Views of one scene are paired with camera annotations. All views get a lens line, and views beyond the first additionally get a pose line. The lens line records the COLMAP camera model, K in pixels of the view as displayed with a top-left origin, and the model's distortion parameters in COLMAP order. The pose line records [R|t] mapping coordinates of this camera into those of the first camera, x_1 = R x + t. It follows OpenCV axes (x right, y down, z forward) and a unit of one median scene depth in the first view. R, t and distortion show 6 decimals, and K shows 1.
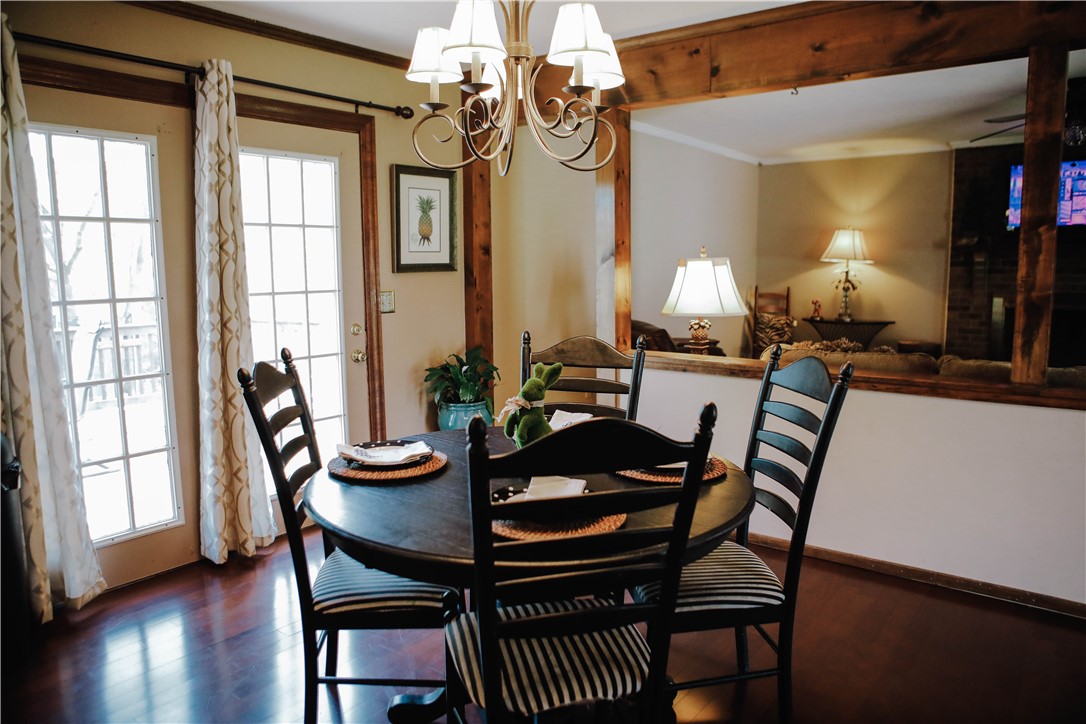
lens RADIAL K [[738.4, 0, 541.6], [0, 738.4, 363.7], [0, 0, 1]] dist [-0.065875, 0.001480]
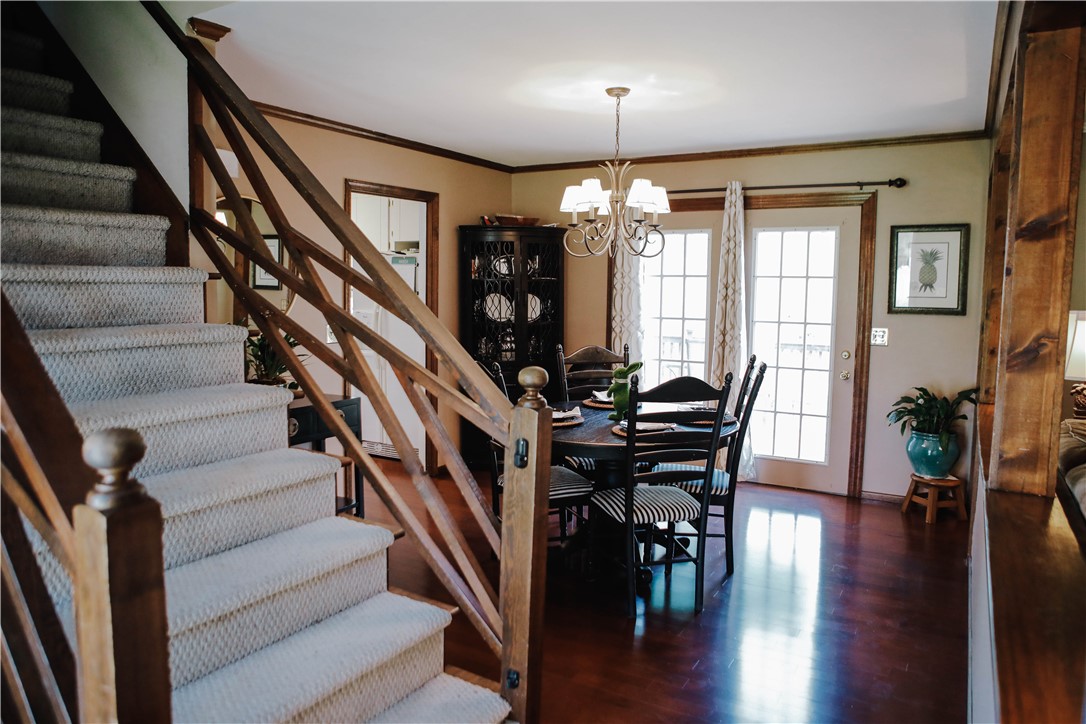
lens RADIAL K [[738.4, 0, 544.0], [0, 738.4, 358.3], [0, 0, 1]] dist [-0.065875, 0.001480]
pose [[0.152433, 0.102509, -0.982983, 0.908652], [-0.147893, 0.985773, 0.079866, -0.062628], [0.977186, 0.133202, 0.165425, 0.252720]]
